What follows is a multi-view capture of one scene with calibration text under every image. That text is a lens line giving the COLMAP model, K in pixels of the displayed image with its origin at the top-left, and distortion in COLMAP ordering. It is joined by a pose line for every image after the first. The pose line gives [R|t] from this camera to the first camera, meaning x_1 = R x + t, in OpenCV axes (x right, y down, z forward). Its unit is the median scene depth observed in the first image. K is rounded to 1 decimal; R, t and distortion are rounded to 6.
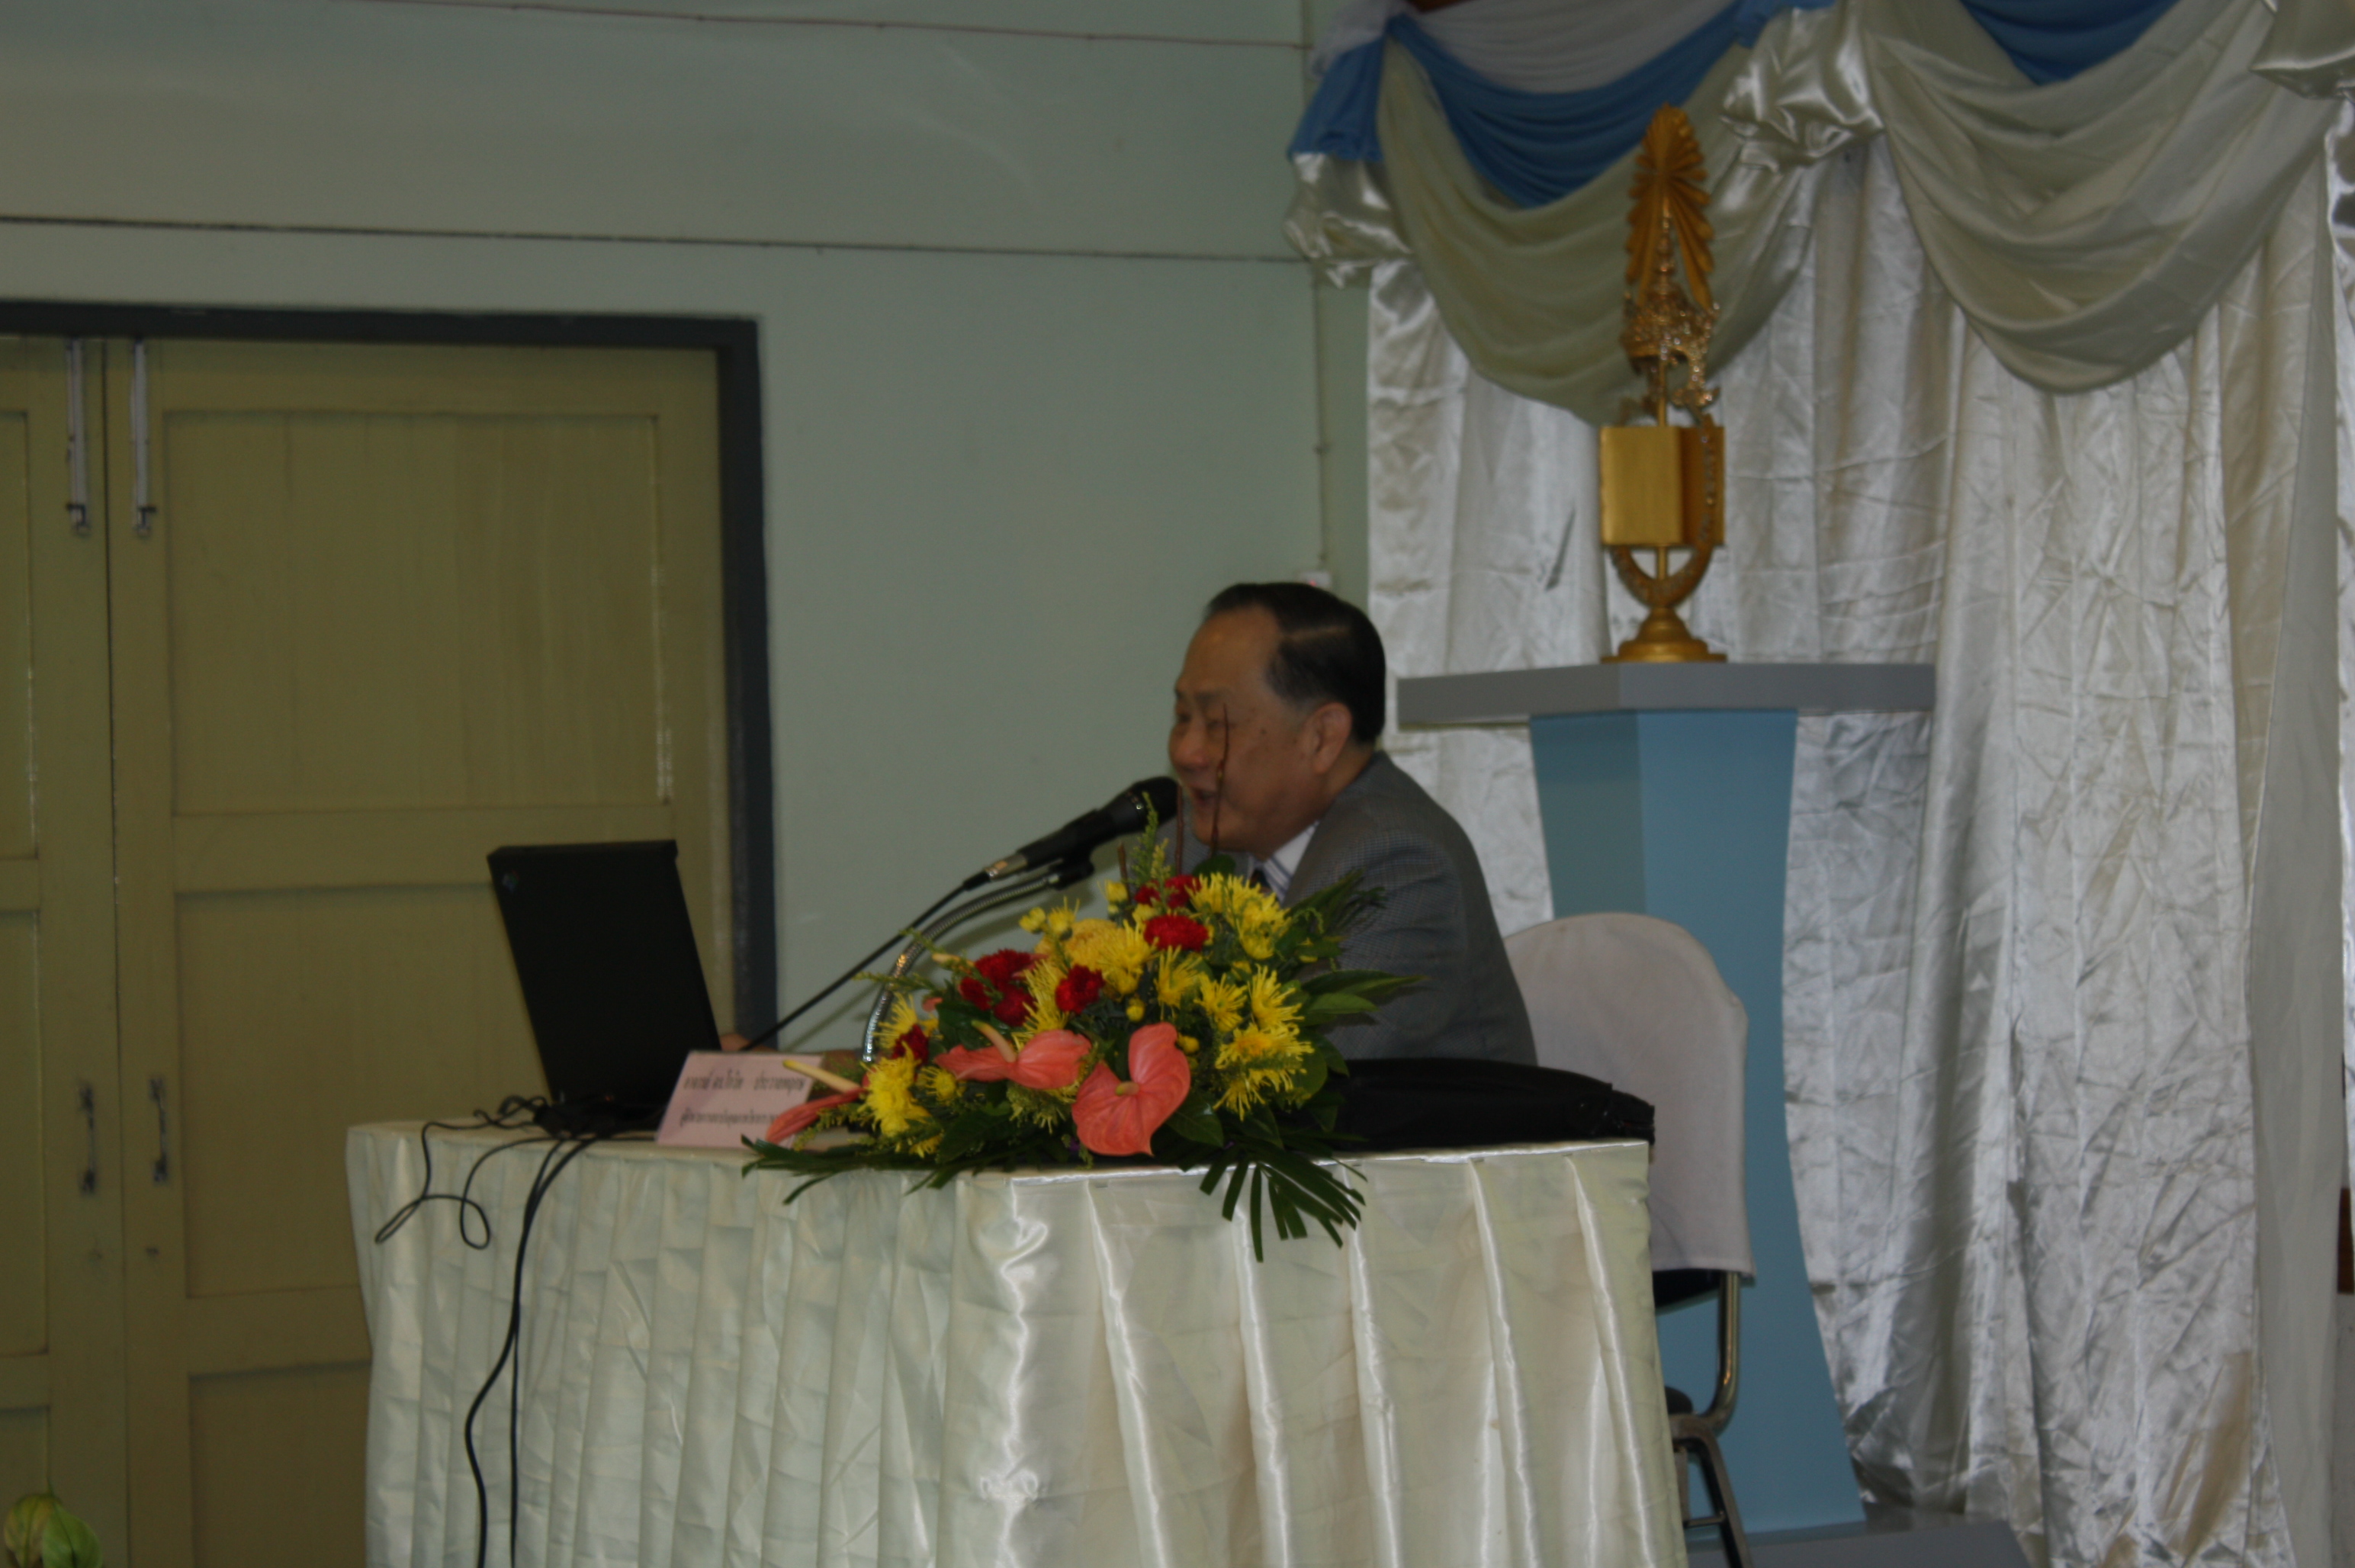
lens RADIAL K [[5832.1, 0, 1179.1], [0, 5832.1, 751.4], [0, 0, 1]] dist [0.057417, 0.026125]
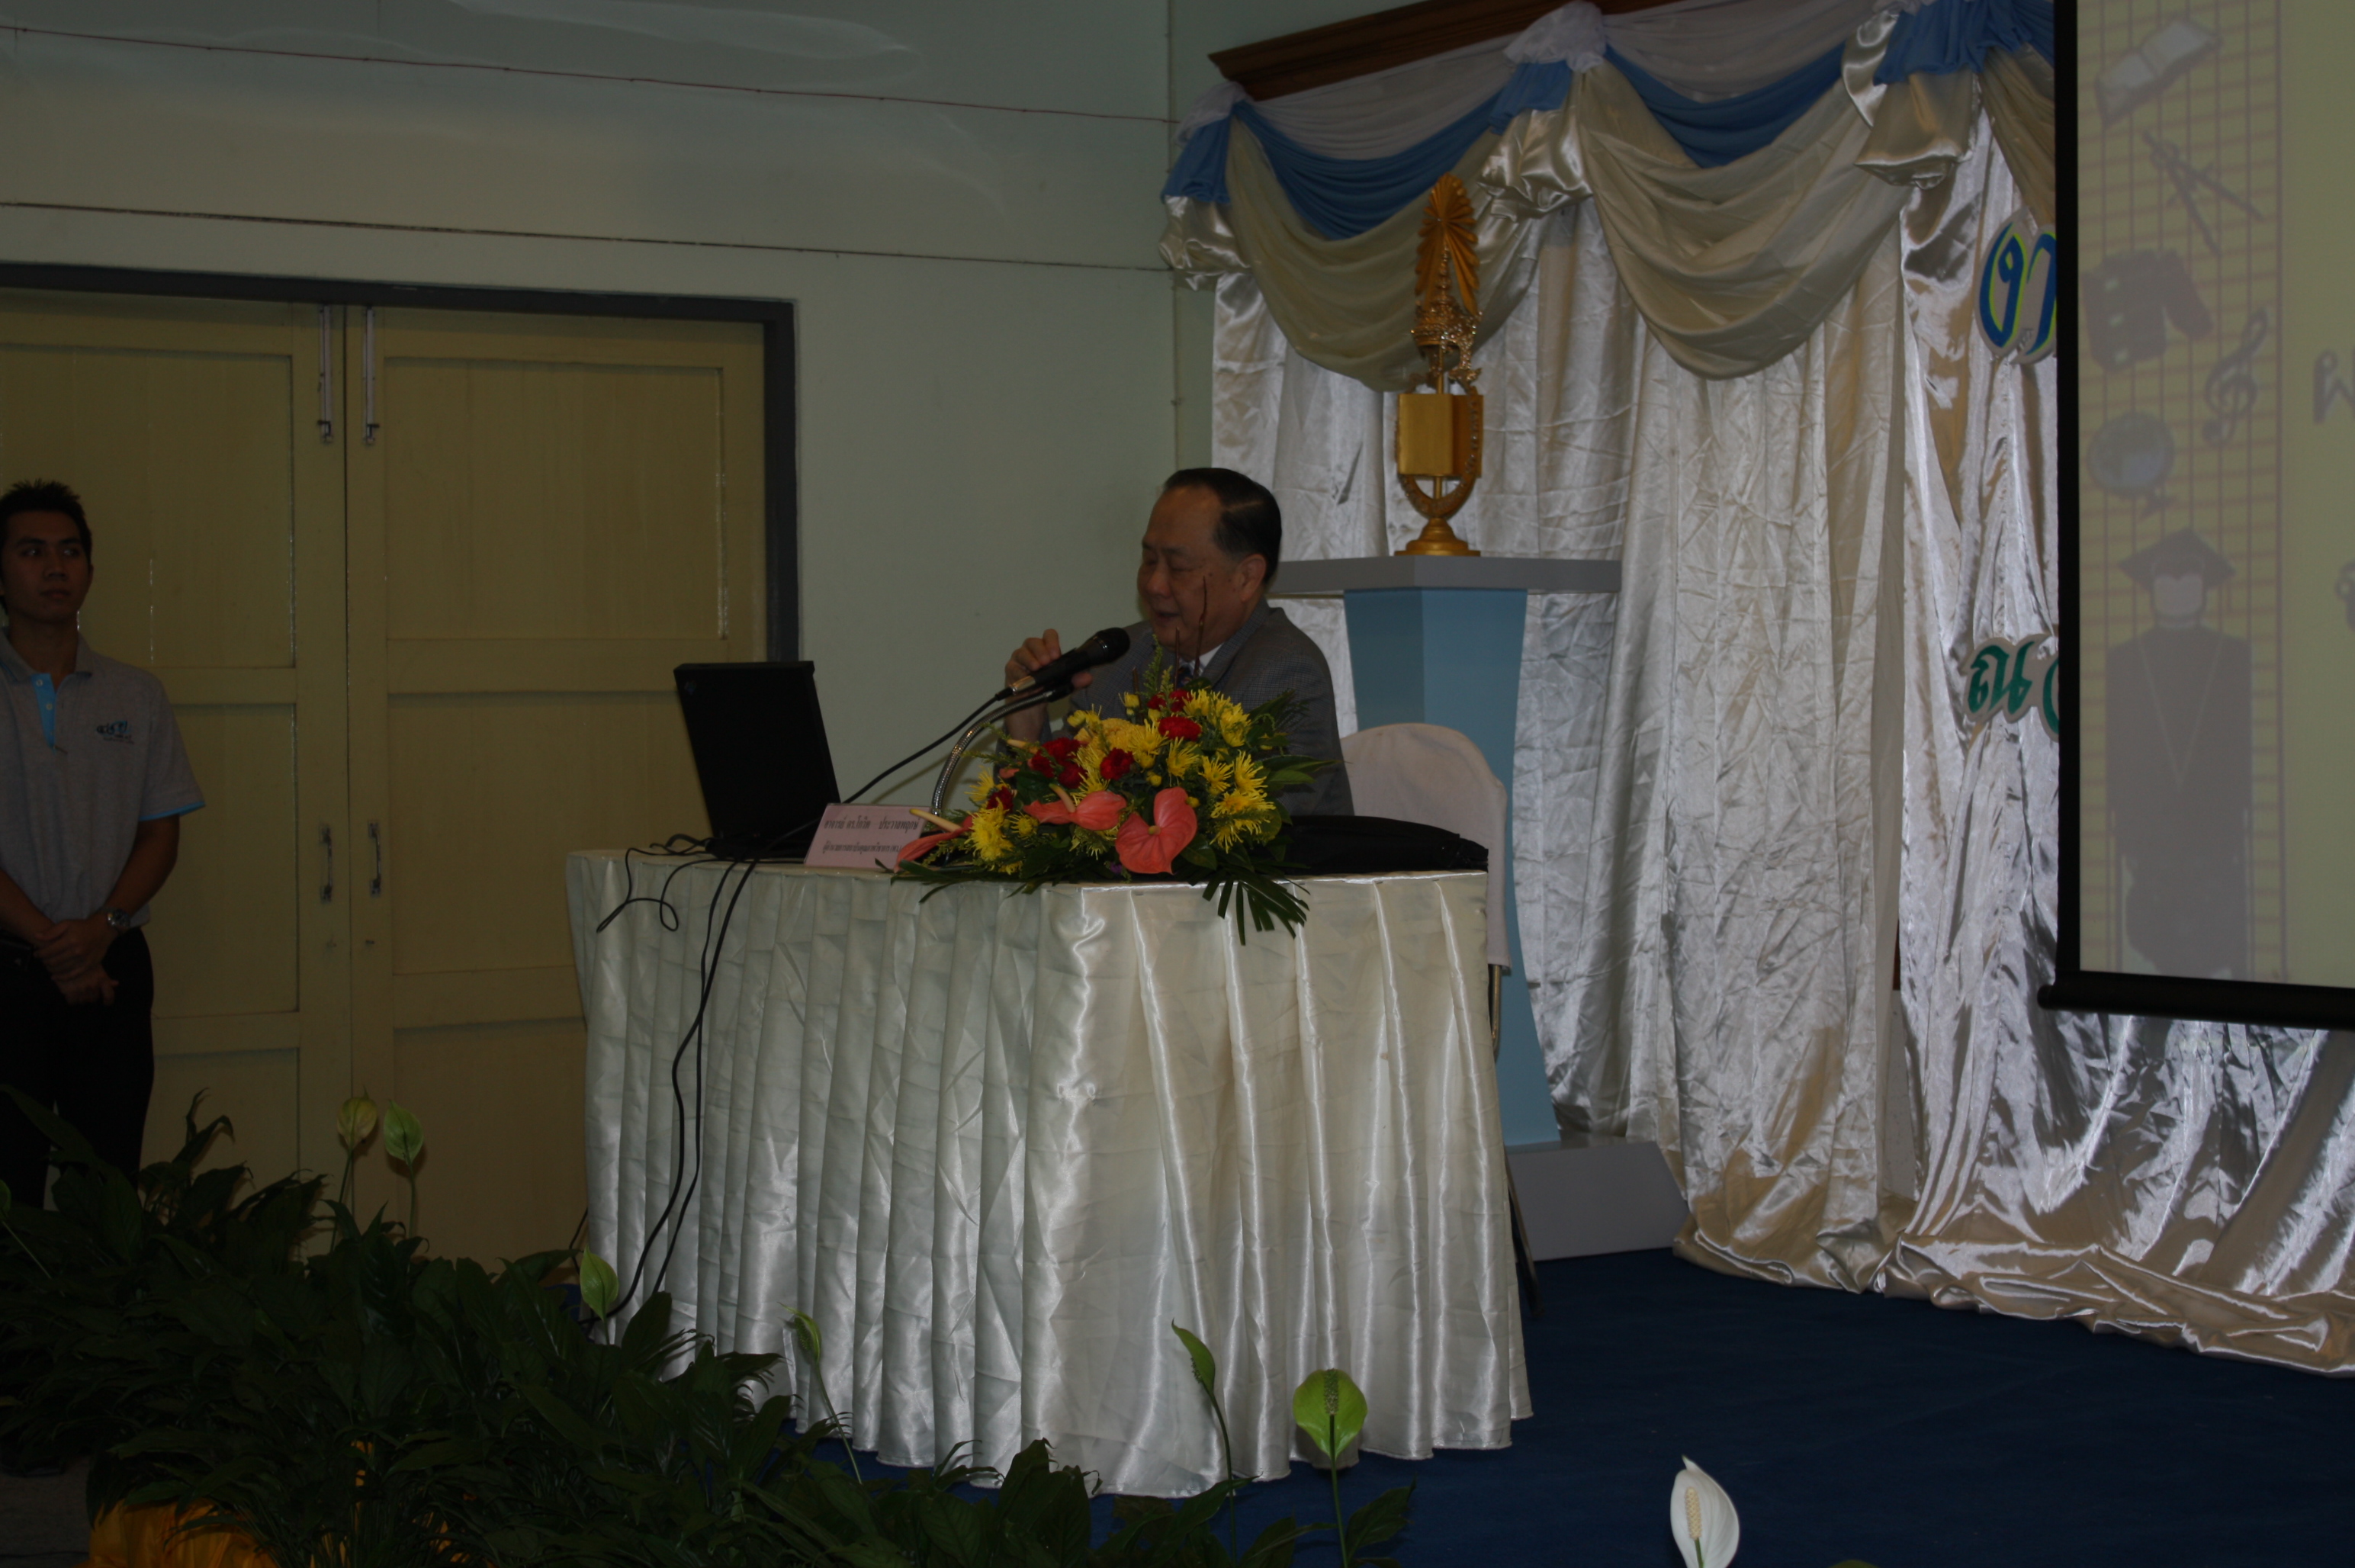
lens RADIAL K [[4337.2, 0, 1177.5], [0, 4337.2, 784.0], [0, 0, 1]] dist [-0.016114, 0.048082]
pose [[0.997493, 0.018667, 0.068258, -0.057725], [-0.021234, 0.999087, 0.037077, 0.003019], [-0.067504, -0.038433, 0.996978, -0.085166]]
